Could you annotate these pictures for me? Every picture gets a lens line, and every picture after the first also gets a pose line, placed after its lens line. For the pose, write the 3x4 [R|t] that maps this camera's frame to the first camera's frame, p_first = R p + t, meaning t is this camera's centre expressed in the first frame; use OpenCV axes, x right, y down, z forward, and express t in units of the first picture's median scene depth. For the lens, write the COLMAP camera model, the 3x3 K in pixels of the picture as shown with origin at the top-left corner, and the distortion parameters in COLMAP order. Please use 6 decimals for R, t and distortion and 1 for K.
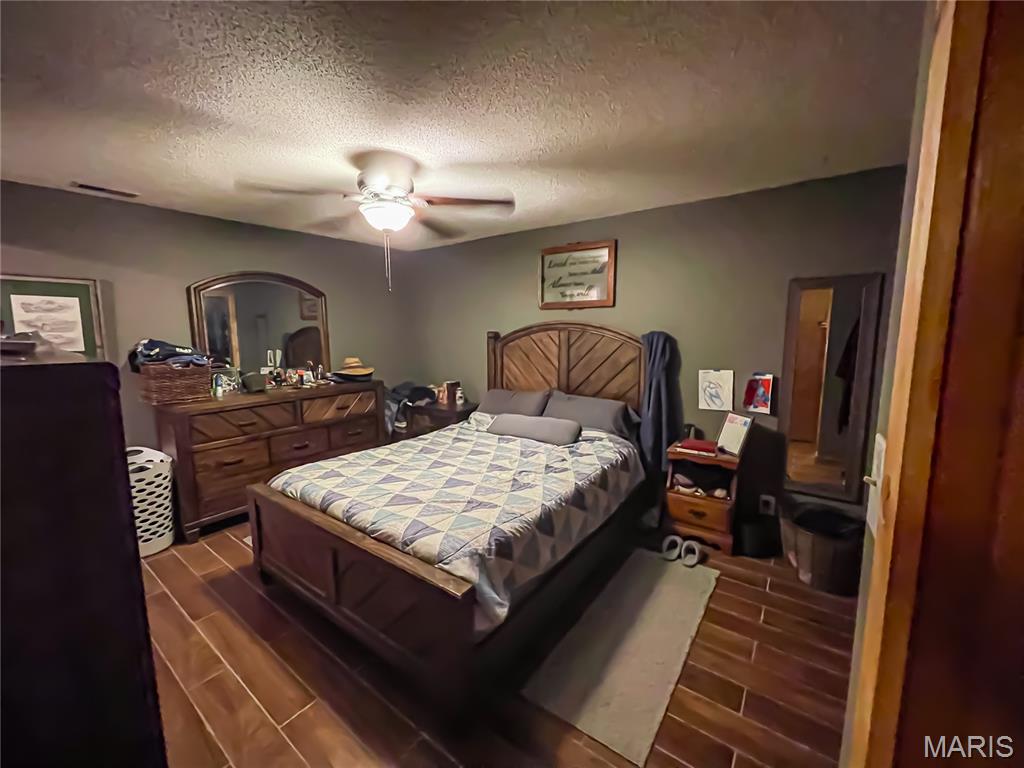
lens RADIAL K [[412.6, 0, 510.9], [0, 412.6, 381.1], [0, 0, 1]] dist [-0.010185, 0.005625]
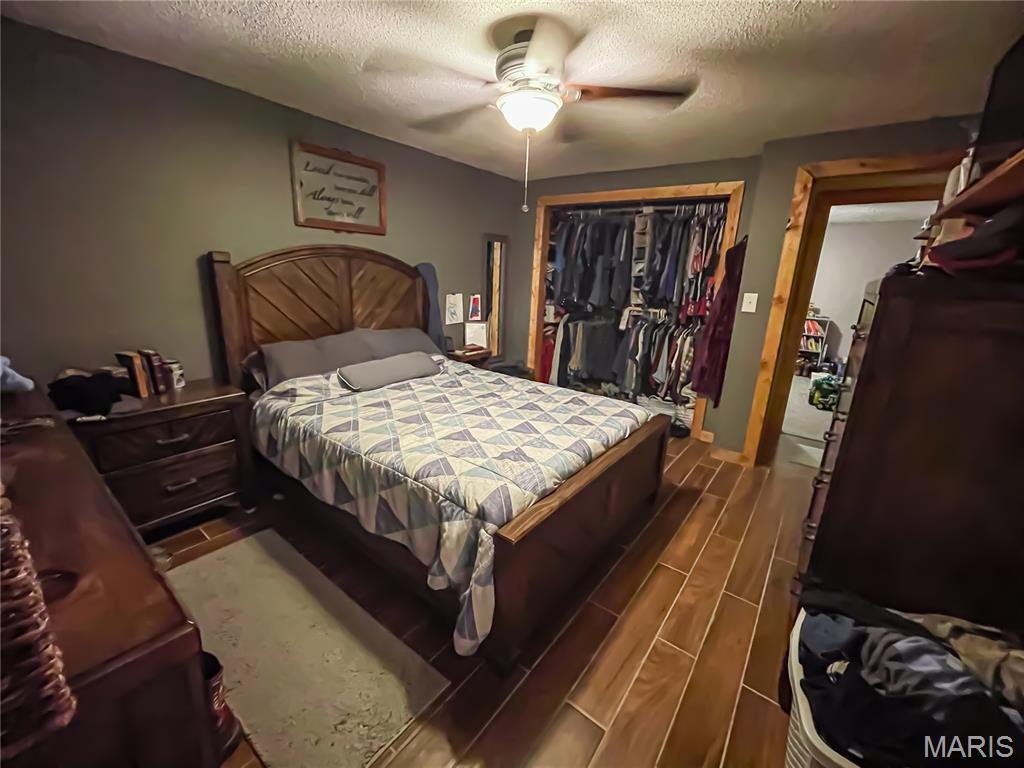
lens RADIAL K [[412.6, 0, 510.9], [0, 412.6, 381.1], [0, 0, 1]] dist [-0.010185, 0.005625]
pose [[0.021509, -0.247759, 0.968583, -0.867835], [0.088385, 0.965485, 0.245004, -0.064000], [-0.995854, 0.080339, 0.042665, 0.749751]]
